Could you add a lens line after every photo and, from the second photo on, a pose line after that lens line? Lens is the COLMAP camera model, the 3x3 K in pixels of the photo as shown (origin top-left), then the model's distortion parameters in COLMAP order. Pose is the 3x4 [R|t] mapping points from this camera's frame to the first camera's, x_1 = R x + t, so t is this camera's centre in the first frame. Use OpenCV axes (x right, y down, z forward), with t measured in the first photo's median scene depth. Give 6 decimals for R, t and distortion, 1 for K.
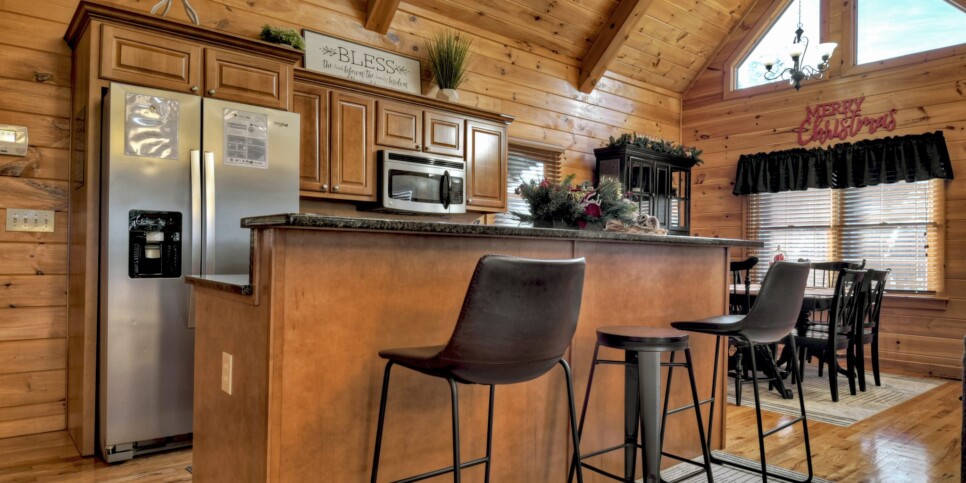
lens RADIAL K [[605.4, 0, 480.3], [0, 605.4, 251.9], [0, 0, 1]] dist [-0.007016, -0.020426]
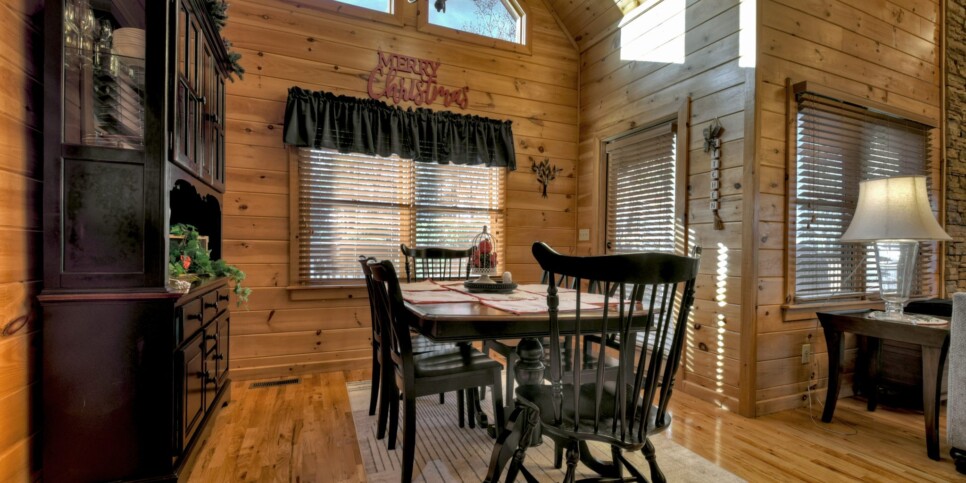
lens RADIAL K [[424.8, 0, 499.0], [0, 424.8, 260.1], [0, 0, 1]] dist [-0.005994, -0.011341]
pose [[0.271302, -0.040977, 0.961621, 0.042706], [-0.023574, 0.998511, 0.049200, 0.002265], [-0.962205, -0.036018, 0.269932, 0.739476]]
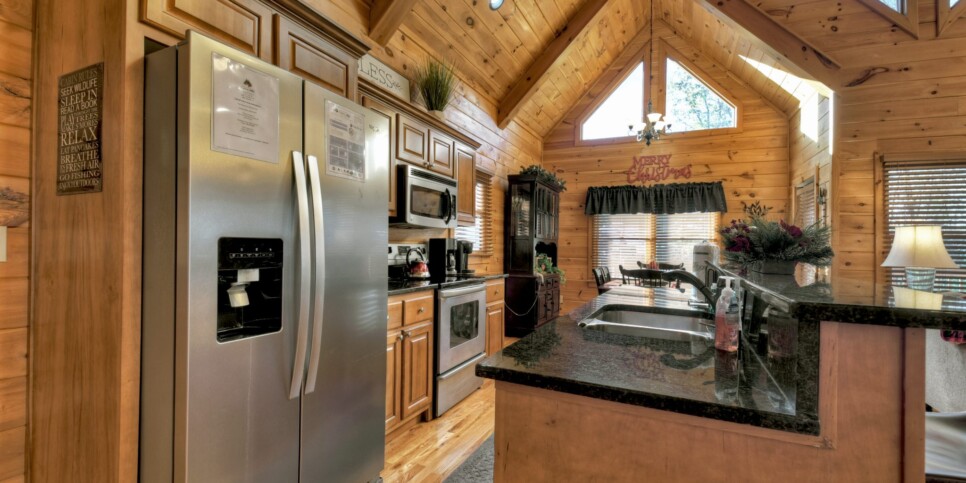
lens RADIAL K [[424.8, 0, 478.0], [0, 424.8, 248.6], [0, 0, 1]] dist [-0.005994, -0.011341]
pose [[0.901714, 0.002245, 0.432327, -0.267879], [-0.011813, 0.999741, 0.019447, -0.035067], [-0.432172, -0.022643, 0.901507, 0.241276]]
